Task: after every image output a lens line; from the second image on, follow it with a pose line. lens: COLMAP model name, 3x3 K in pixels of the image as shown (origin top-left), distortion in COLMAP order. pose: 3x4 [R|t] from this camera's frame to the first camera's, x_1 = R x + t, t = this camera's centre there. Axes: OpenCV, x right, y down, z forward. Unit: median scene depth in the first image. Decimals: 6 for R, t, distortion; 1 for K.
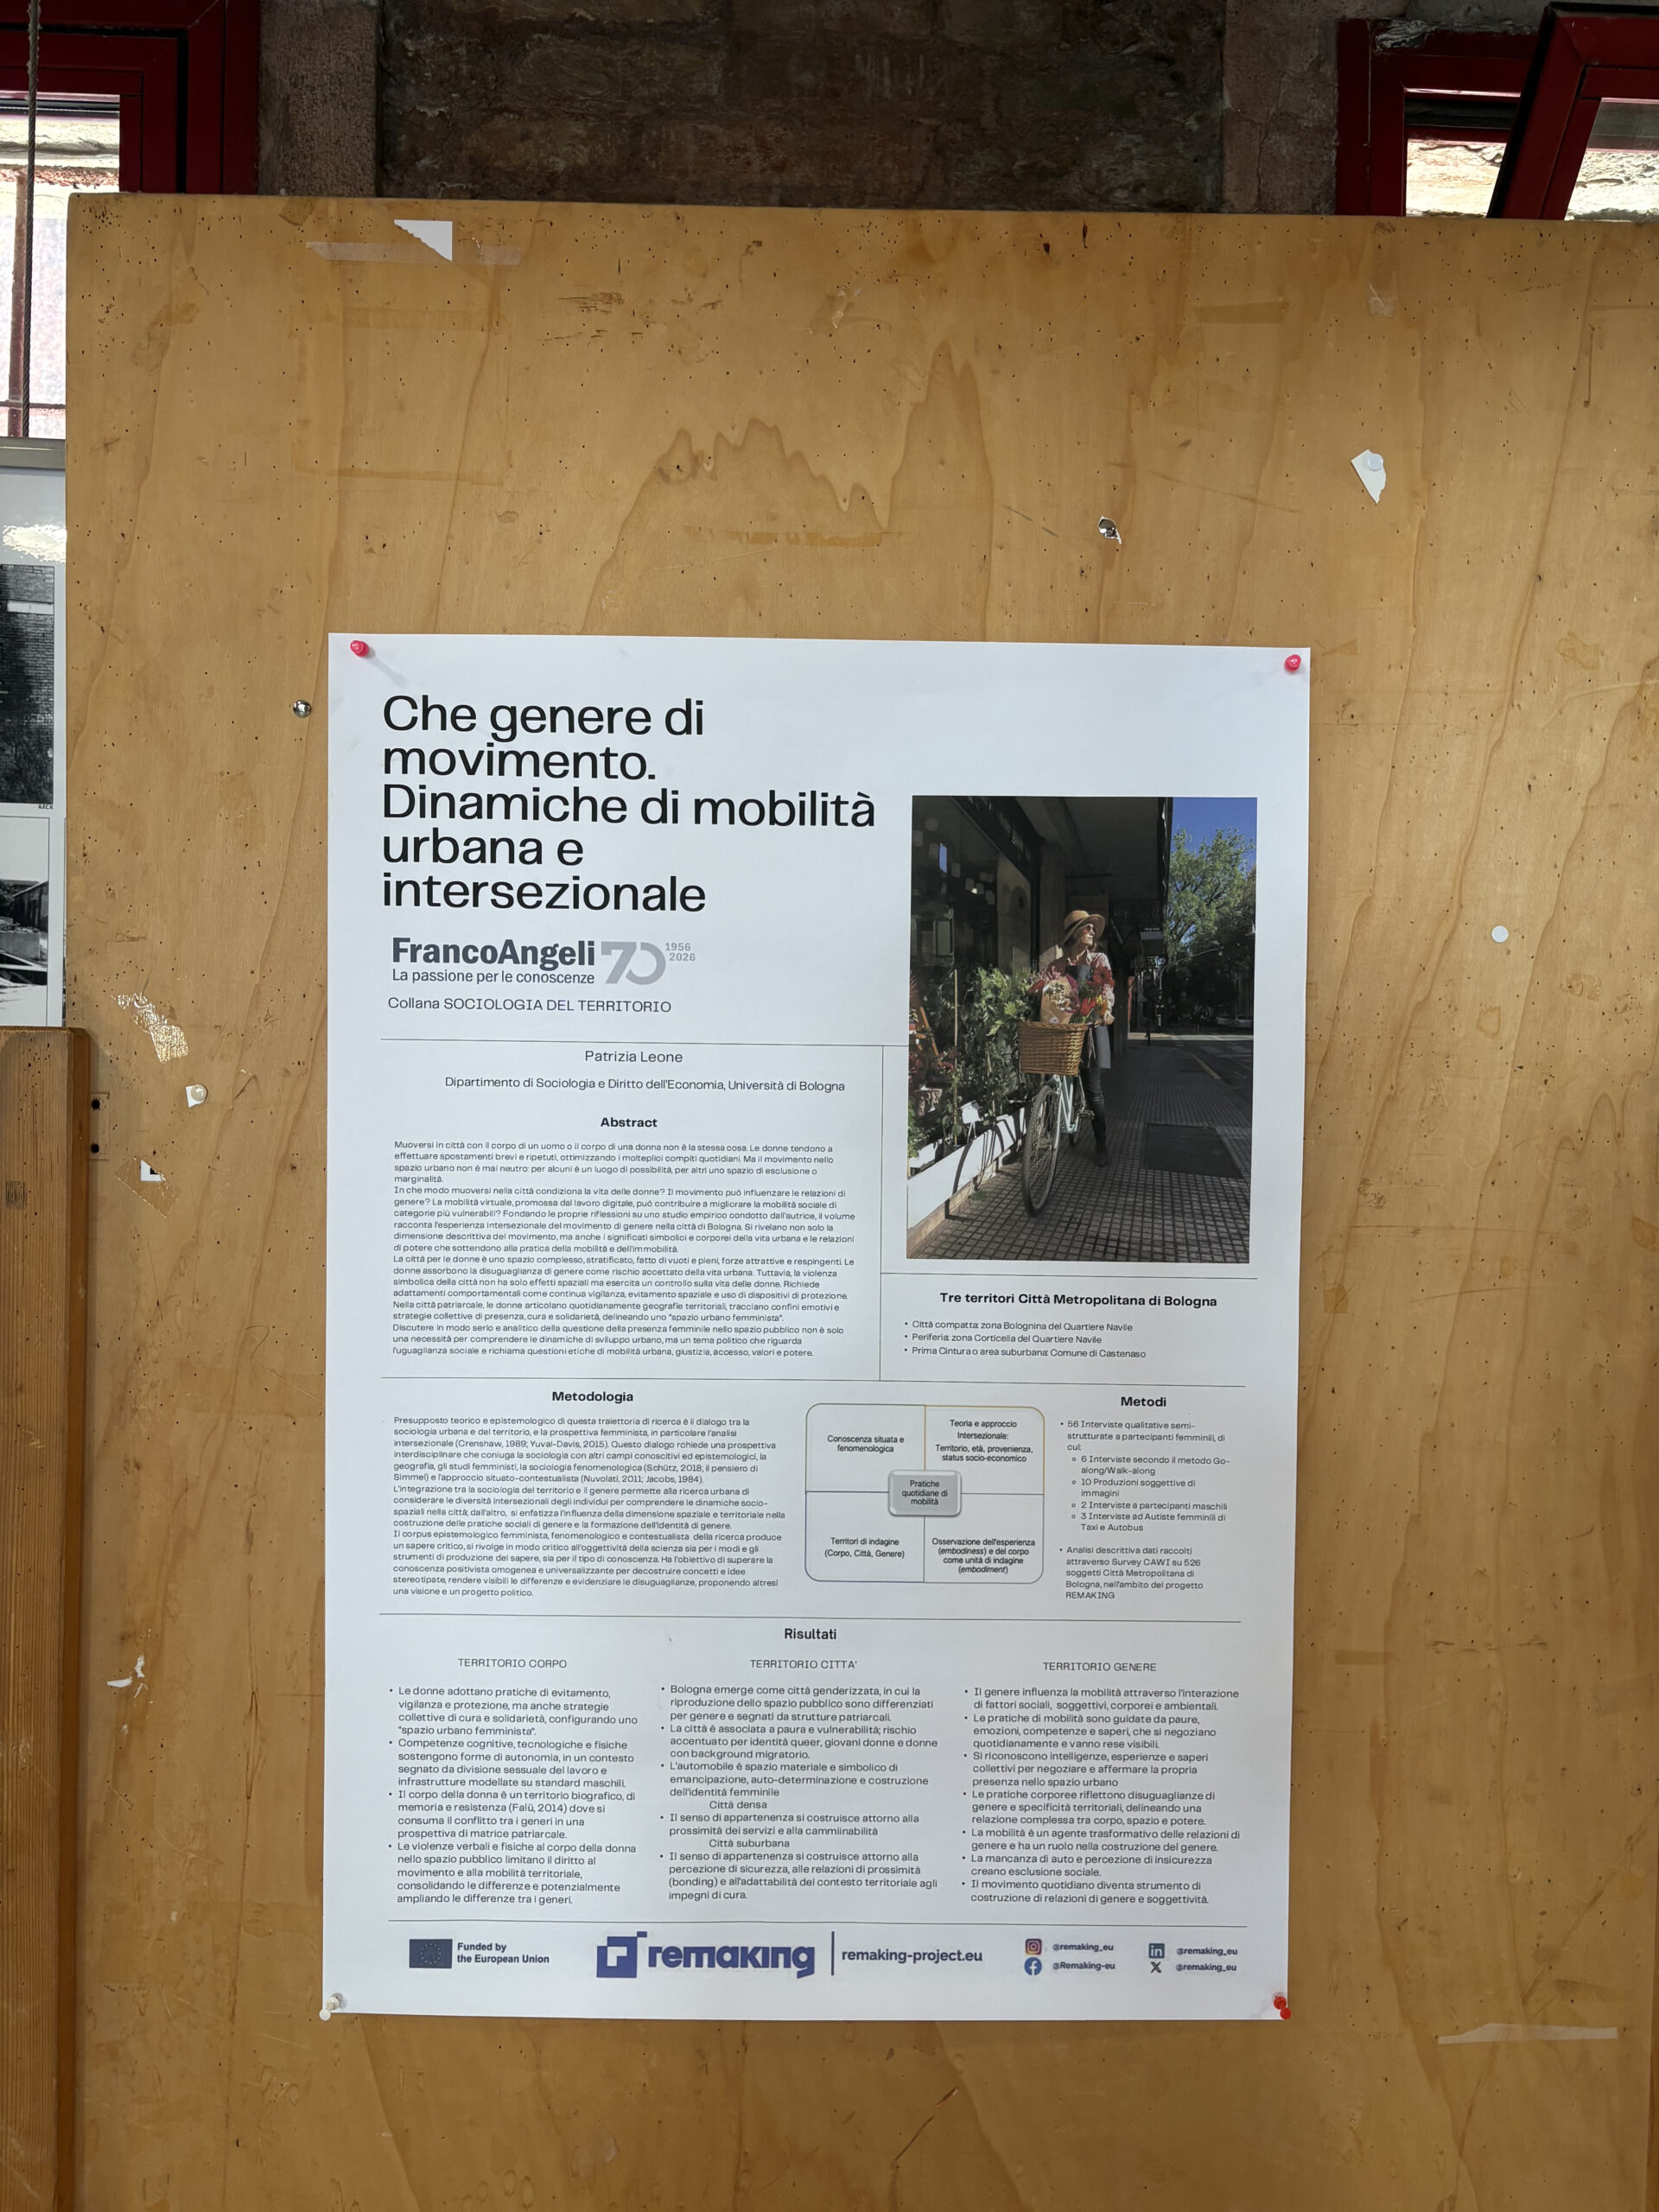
lens RADIAL K [[1672.0, 0, 826.6], [0, 1672.0, 1120.3], [0, 0, 1]] dist [0.038374, -0.041283]
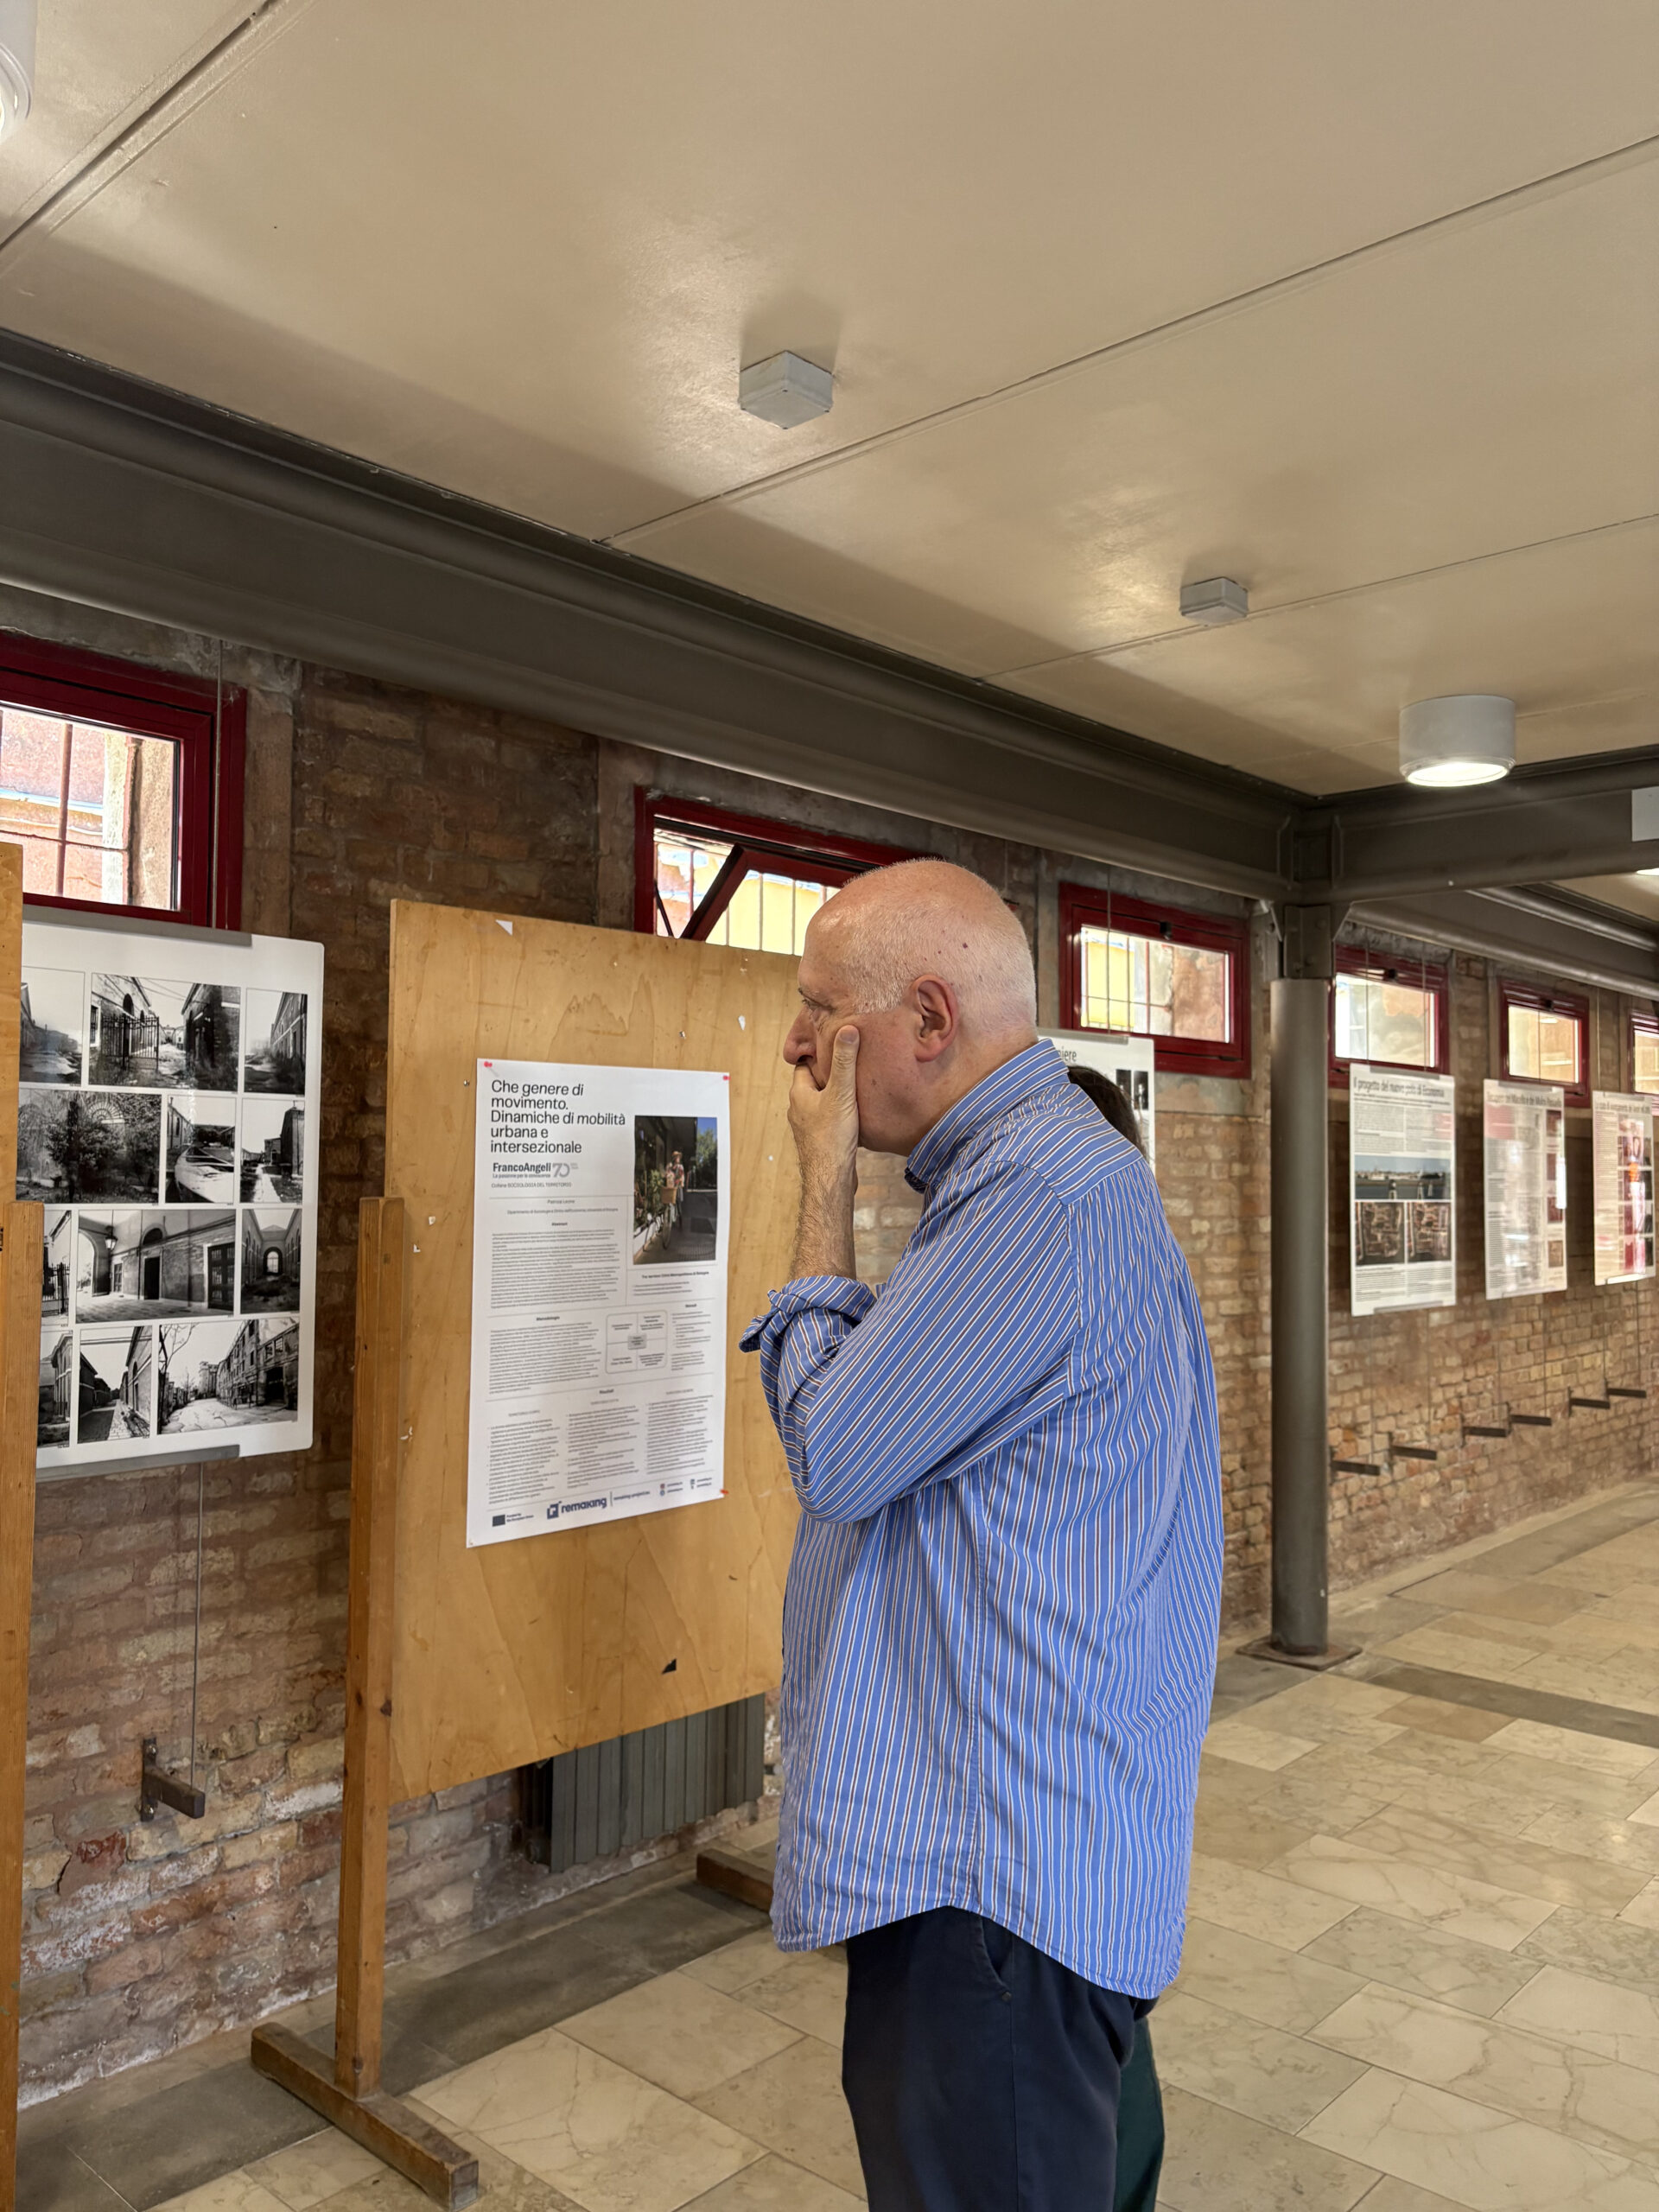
lens RADIAL K [[1672.0, 0, 835.1], [0, 1672.0, 1106.5], [0, 0, 1]] dist [0.038374, -0.041283]
pose [[0.696443, 0.012276, 0.717507, -1.910330], [0.022426, 0.998993, -0.038859, -0.080223], [-0.717261, 0.043154, 0.695467, -1.424125]]
